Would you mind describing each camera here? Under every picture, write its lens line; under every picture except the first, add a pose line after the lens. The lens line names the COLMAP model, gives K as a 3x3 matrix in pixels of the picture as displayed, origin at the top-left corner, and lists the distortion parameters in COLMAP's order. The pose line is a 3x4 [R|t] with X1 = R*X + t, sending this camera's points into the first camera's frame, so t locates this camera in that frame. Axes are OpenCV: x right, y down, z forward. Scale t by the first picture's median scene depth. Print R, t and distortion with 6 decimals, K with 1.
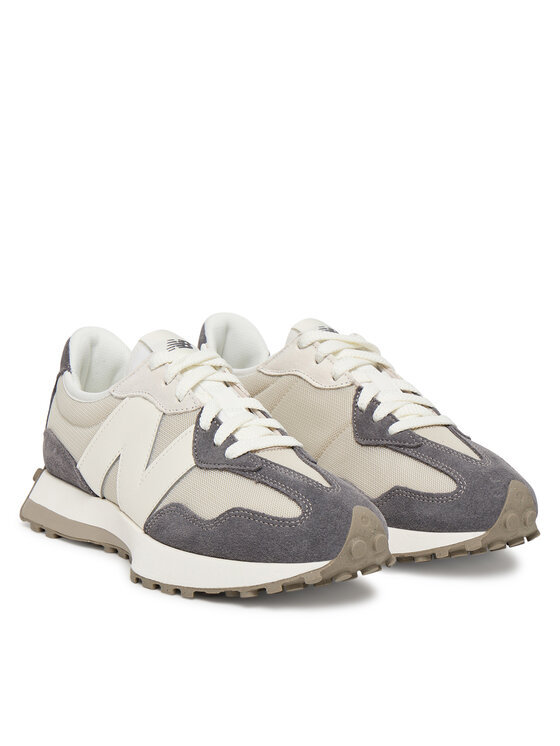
lens RADIAL K [[2076.7, 0, 280.0], [0, 2076.7, 373.0], [0, 0, 1]] dist [-0.407112, 0.511794]
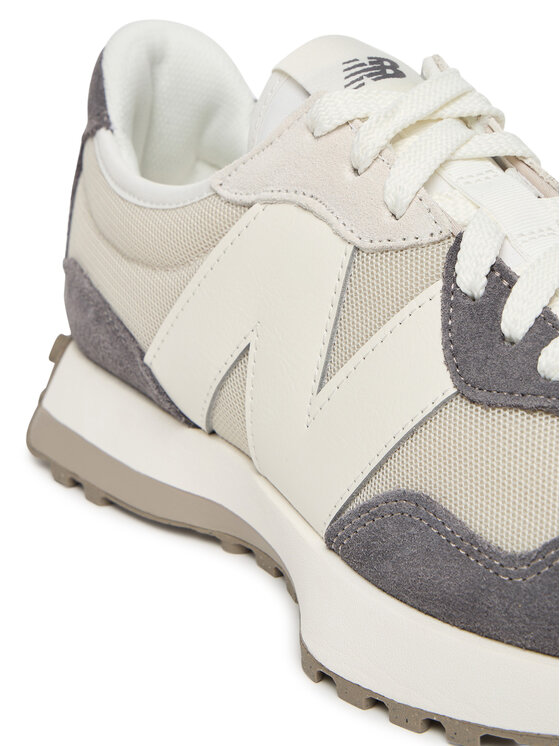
lens RADIAL K [[1431.8, 0, 280.0], [0, 1431.8, 373.0], [0, 0, 1]] dist [-0.059771, 0.007600]
pose [[0.998381, -0.055621, 0.011891, -0.074643], [0.050510, 0.963132, 0.264246, -0.031195], [-0.026150, -0.263218, 0.964382, 0.717580]]
